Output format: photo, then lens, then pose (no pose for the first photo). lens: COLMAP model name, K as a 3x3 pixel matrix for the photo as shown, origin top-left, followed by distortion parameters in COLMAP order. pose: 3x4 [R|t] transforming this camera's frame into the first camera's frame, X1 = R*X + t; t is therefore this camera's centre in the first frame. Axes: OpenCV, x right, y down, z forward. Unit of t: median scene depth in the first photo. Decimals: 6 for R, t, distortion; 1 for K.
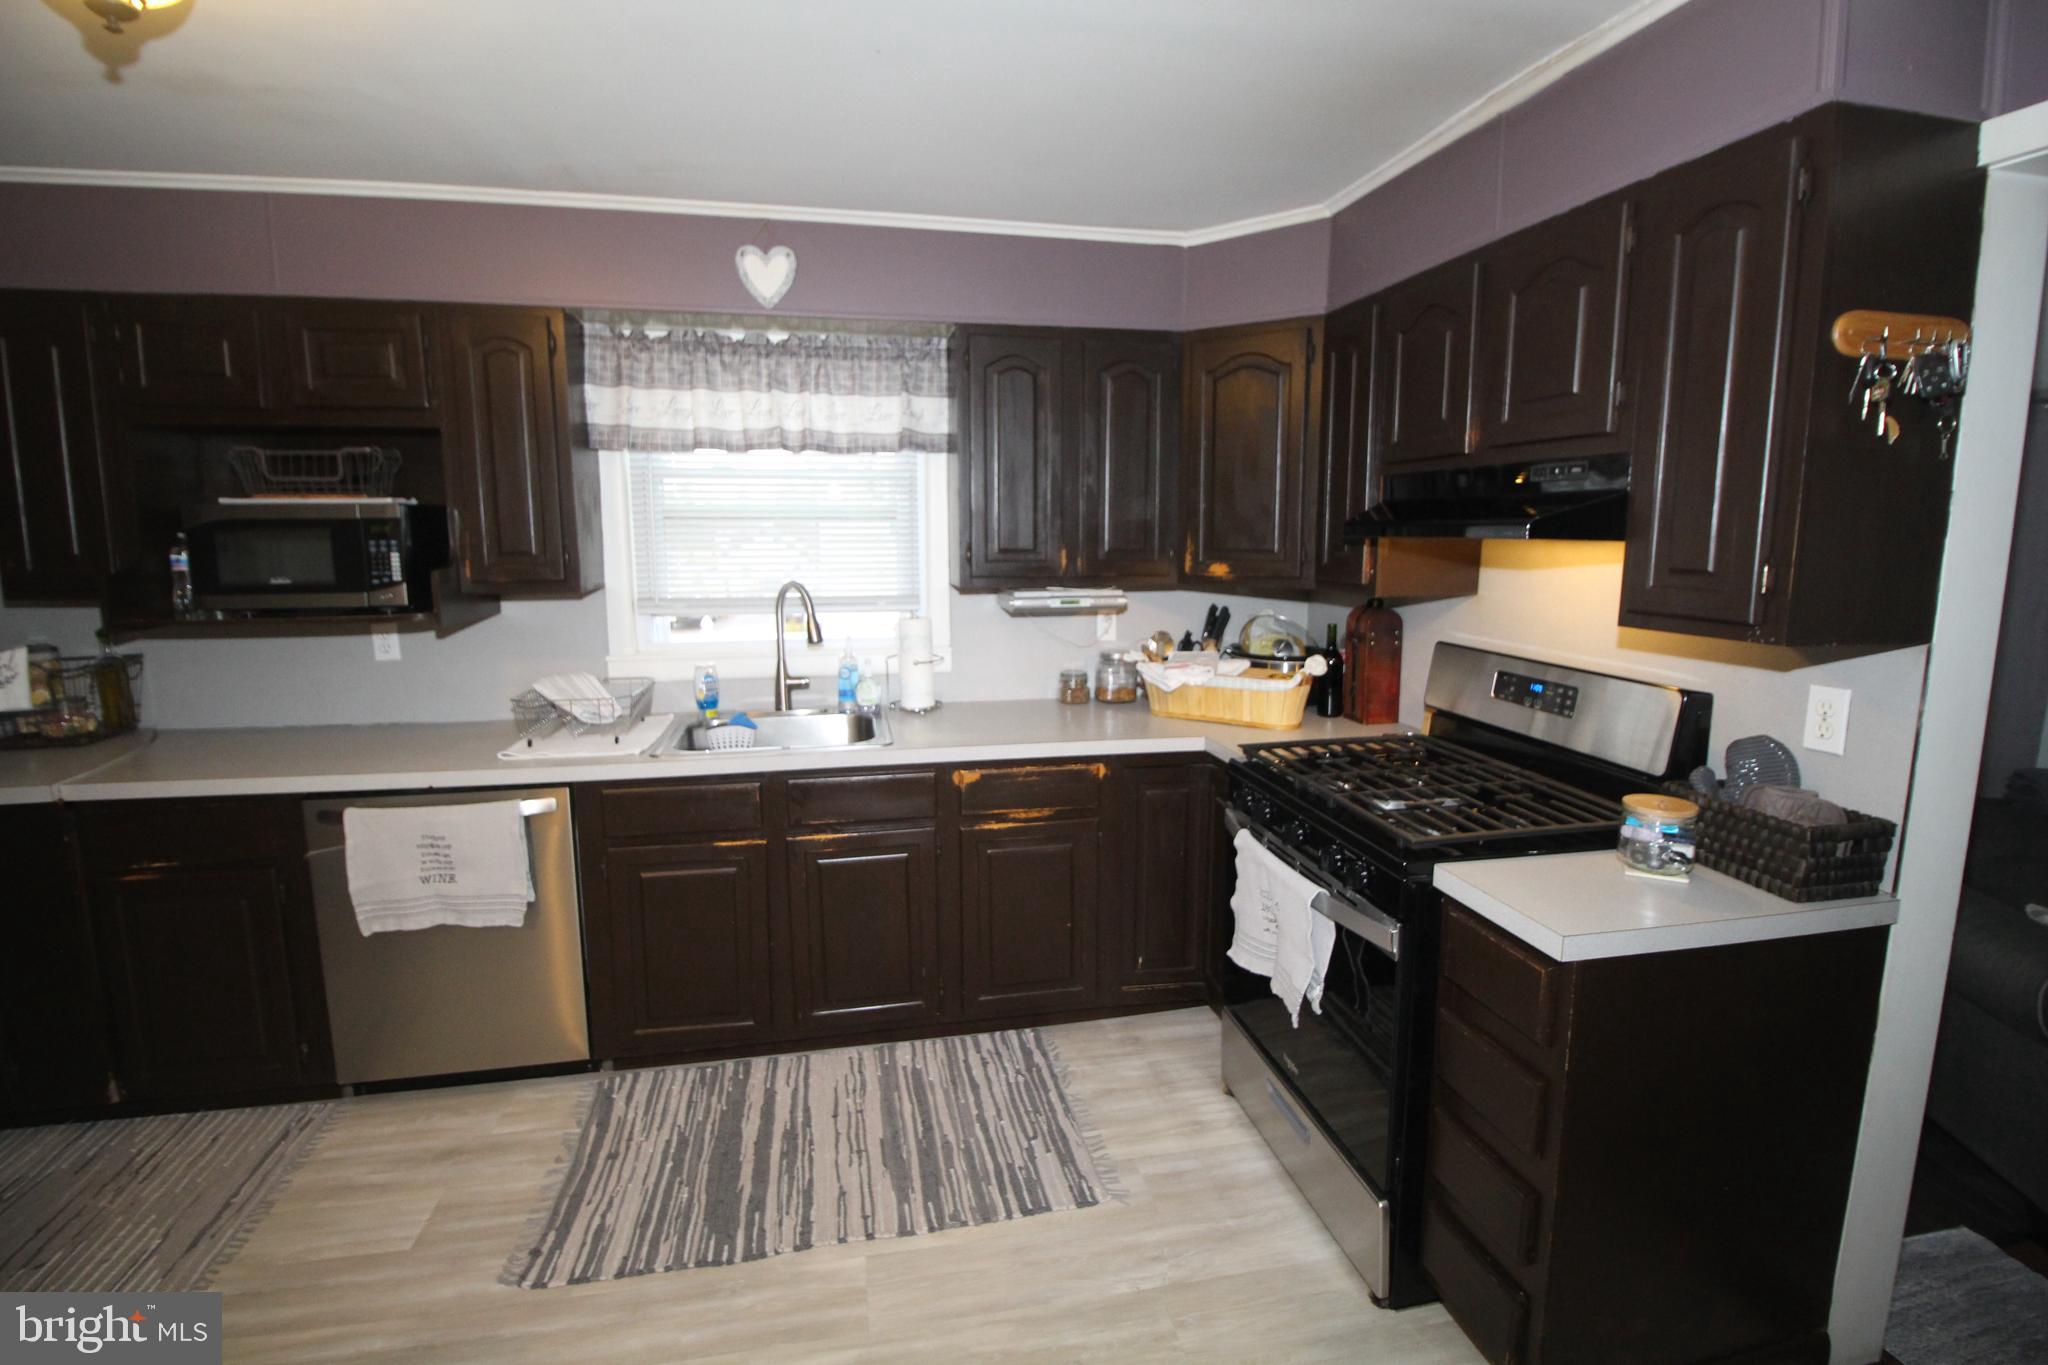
lens RADIAL K [[944.0, 0, 1018.0], [0, 944.0, 660.3], [0, 0, 1]] dist [-0.003844, -0.010606]
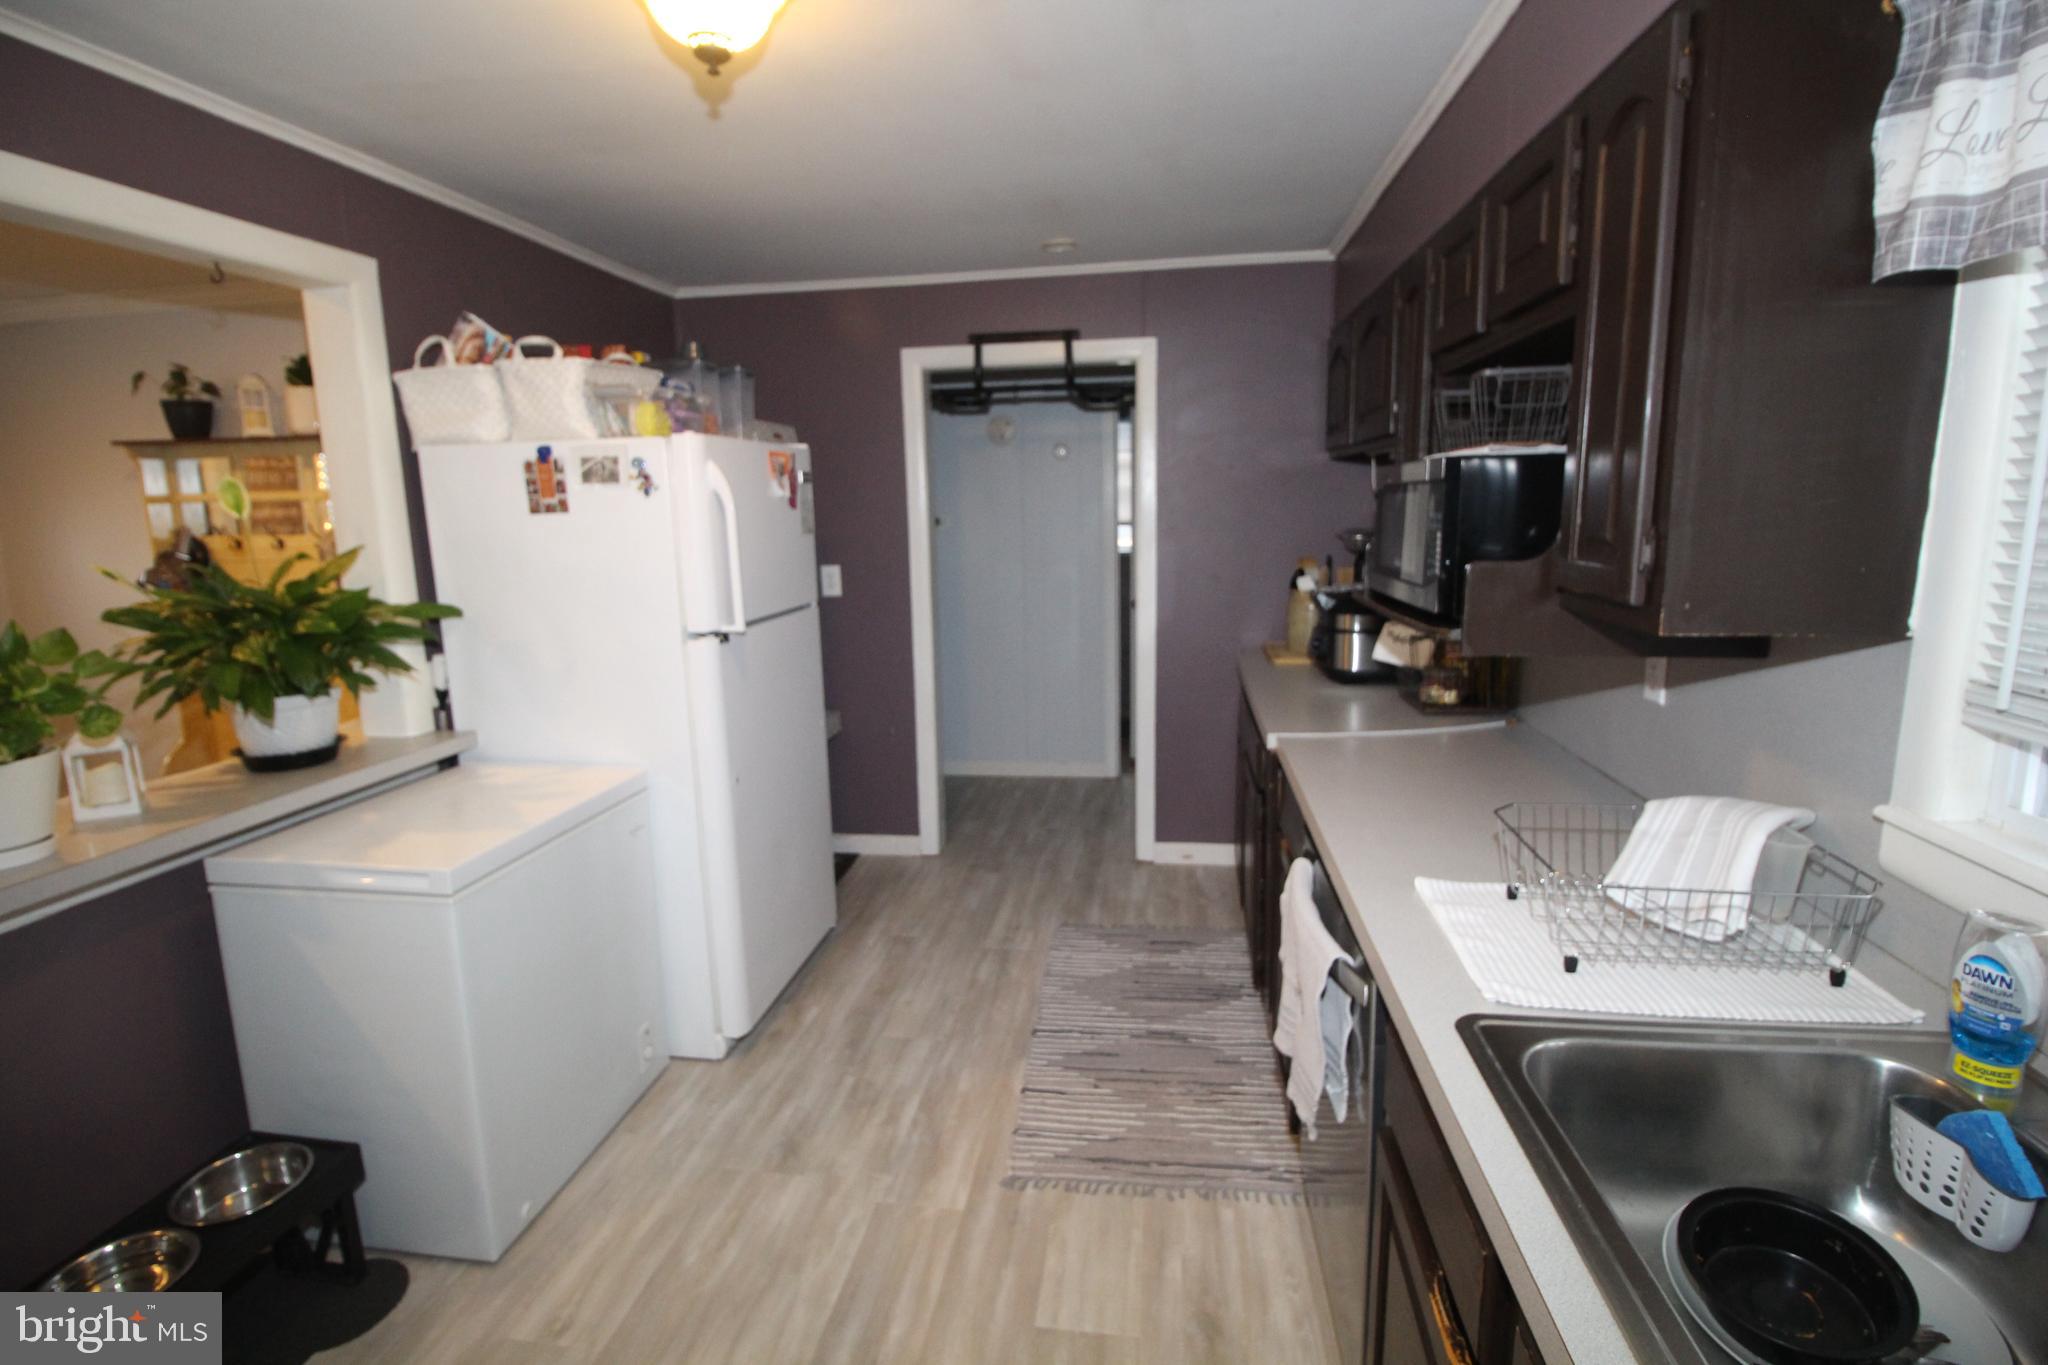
lens RADIAL K [[944.0, 0, 1027.2], [0, 944.0, 663.6], [0, 0, 1]] dist [-0.003844, -0.010606]
pose [[-0.333628, 0.162965, -0.928512, 0.056026], [-0.110873, 0.971326, 0.210317, -0.124548], [0.936162, 0.173115, -0.305993, 0.889756]]
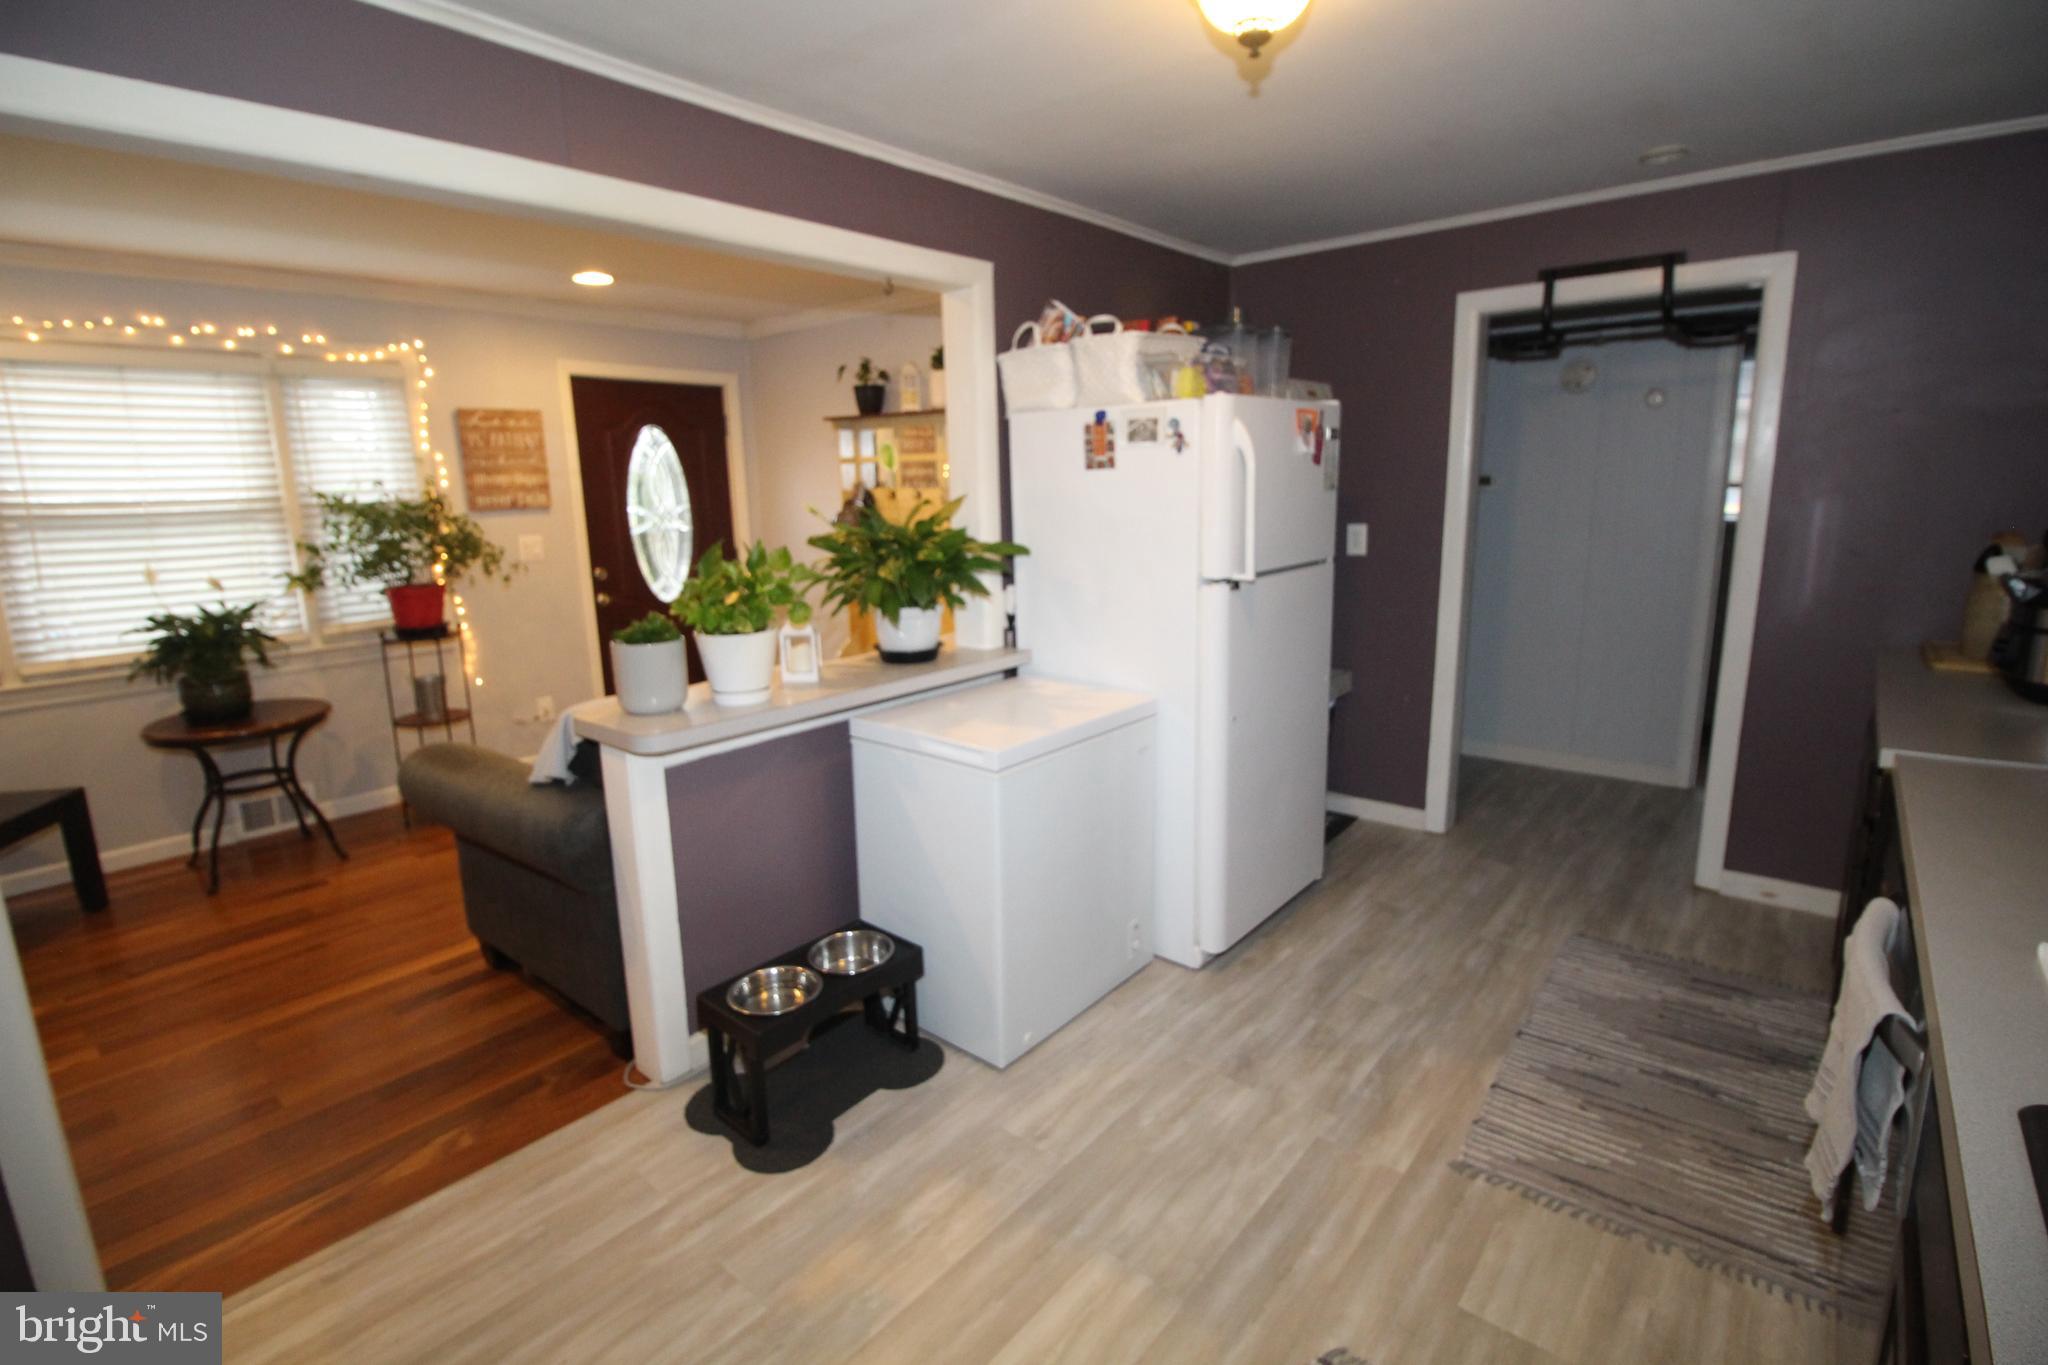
lens RADIAL K [[944.0, 0, 1027.2], [0, 944.0, 662.7], [0, 0, 1]] dist [-0.003844, -0.010606]
pose [[-0.785083, 0.135413, -0.604407, 0.076540], [-0.063861, 0.952913, 0.296444, -0.124572], [0.616090, 0.271331, -0.739468, 0.948199]]
